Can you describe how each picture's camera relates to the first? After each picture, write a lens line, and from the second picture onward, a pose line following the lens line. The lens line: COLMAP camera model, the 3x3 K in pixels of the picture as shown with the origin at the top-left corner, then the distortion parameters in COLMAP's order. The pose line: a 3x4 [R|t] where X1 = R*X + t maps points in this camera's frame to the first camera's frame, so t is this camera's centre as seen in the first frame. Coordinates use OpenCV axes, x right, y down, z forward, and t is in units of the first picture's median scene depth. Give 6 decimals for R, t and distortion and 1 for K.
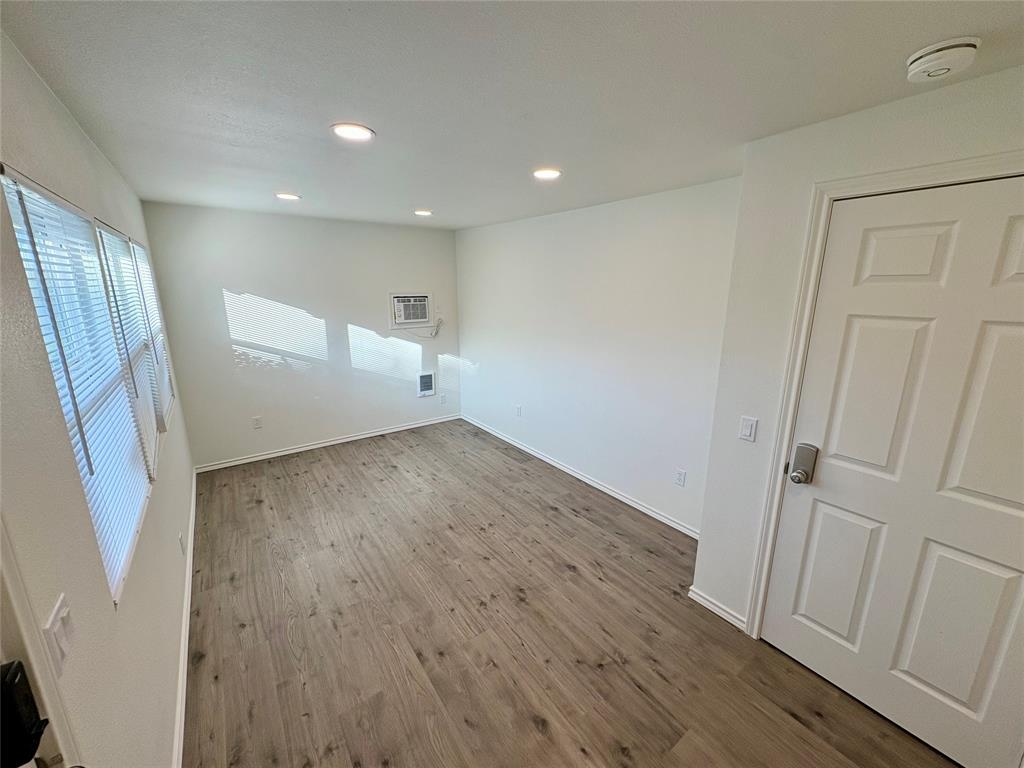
lens RADIAL K [[407.3, 0, 512.2], [0, 407.3, 381.9], [0, 0, 1]] dist [-0.001361, 0.000291]
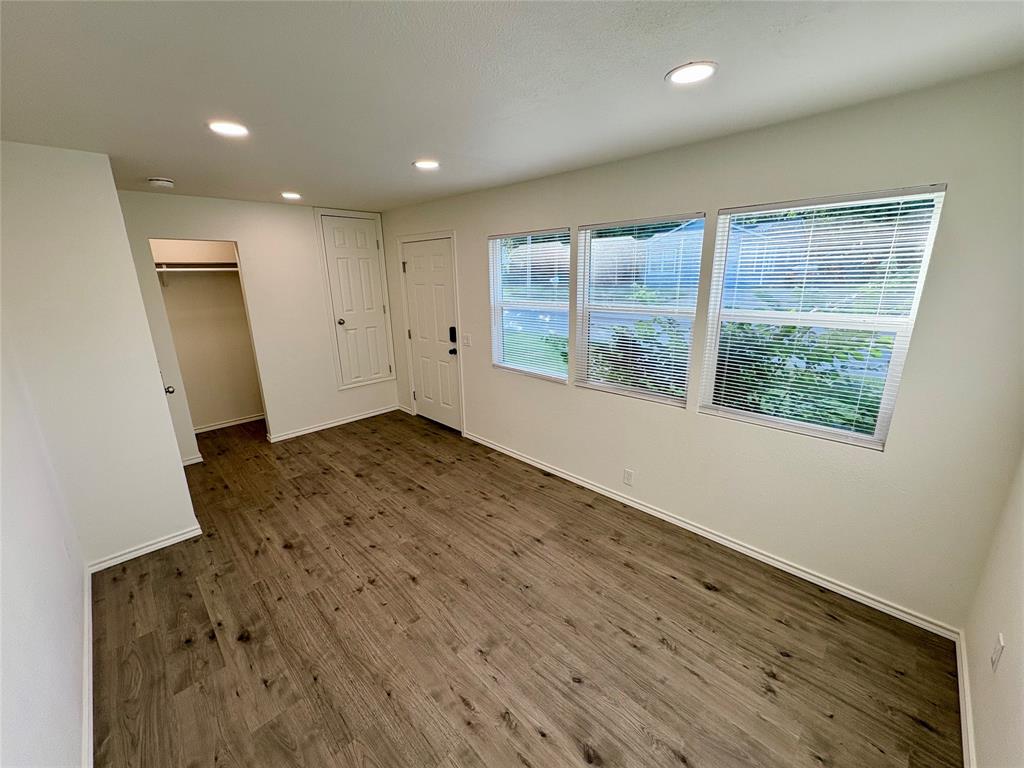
lens RADIAL K [[407.3, 0, 512.2], [0, 407.3, 381.9], [0, 0, 1]] dist [-0.001361, 0.000291]
pose [[-0.987278, 0.055632, -0.148955, -0.271724], [-0.021734, 0.880788, 0.473011, -0.392739], [0.157512, 0.470231, -0.868374, 1.716332]]
